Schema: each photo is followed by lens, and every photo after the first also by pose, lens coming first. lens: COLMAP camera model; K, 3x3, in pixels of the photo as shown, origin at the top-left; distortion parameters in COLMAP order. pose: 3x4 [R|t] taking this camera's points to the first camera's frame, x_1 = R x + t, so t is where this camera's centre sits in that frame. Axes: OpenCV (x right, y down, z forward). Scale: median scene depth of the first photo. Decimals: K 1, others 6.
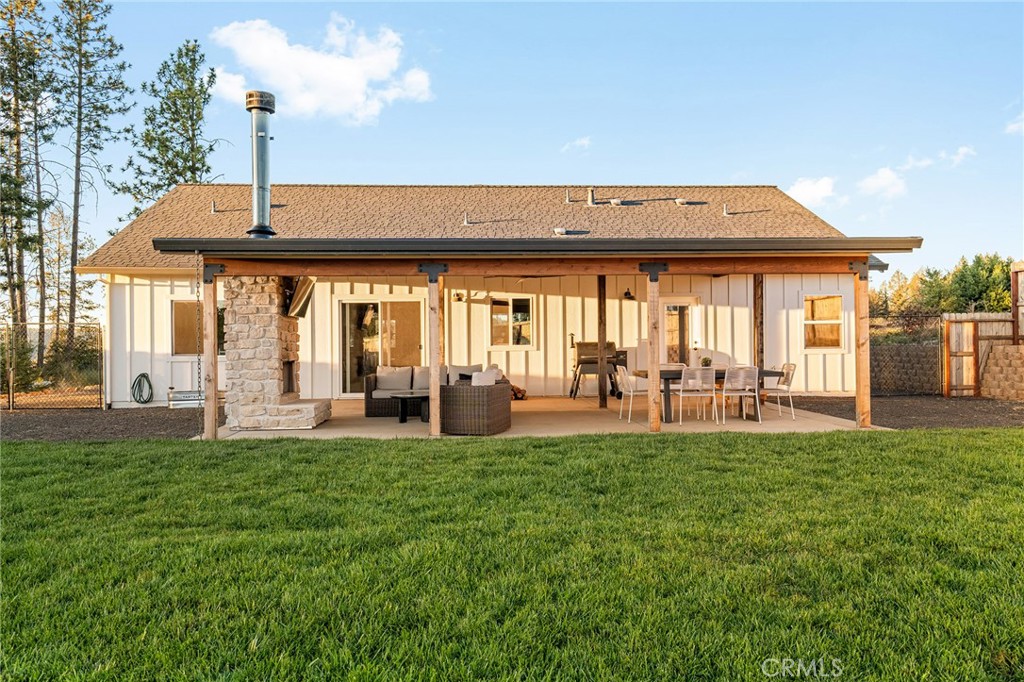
lens RADIAL K [[771.9, 0, 512.0], [0, 771.9, 341.0], [0, 0, 1]] dist [-0.002302, 0.002405]
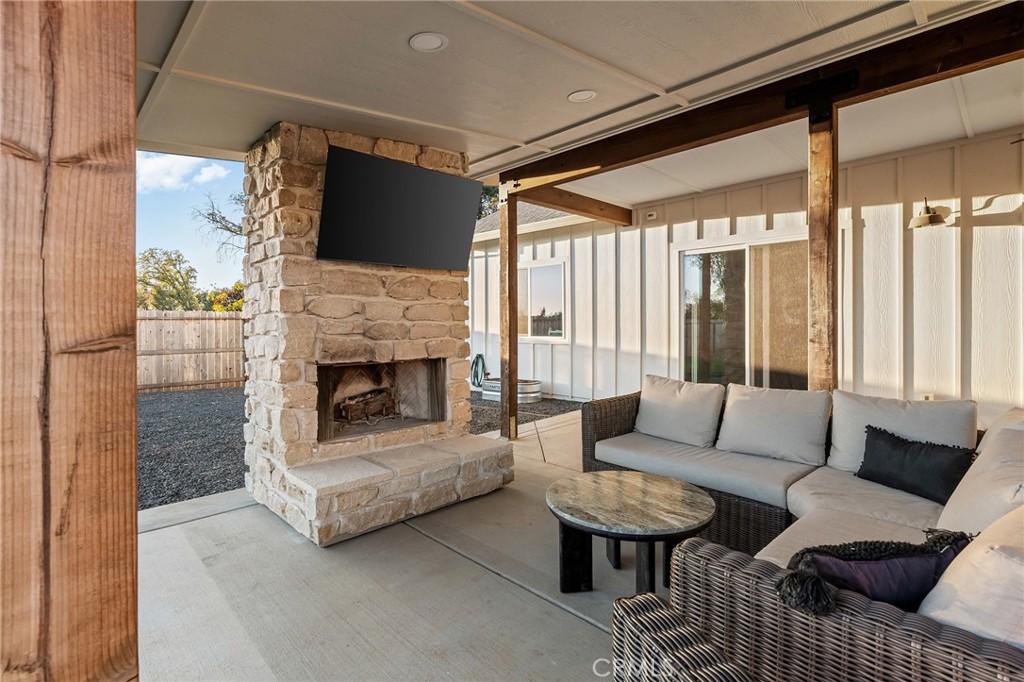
lens RADIAL K [[487.5, 0, 508.7], [0, 487.5, 331.3], [0, 0, 1]] dist [-0.001131, 0.001147]
pose [[0.643312, 0.015908, -0.765439, -0.010202], [0.000984, 0.999766, 0.021604, 0.002542], [0.765604, -0.014651, 0.643146, 0.586908]]
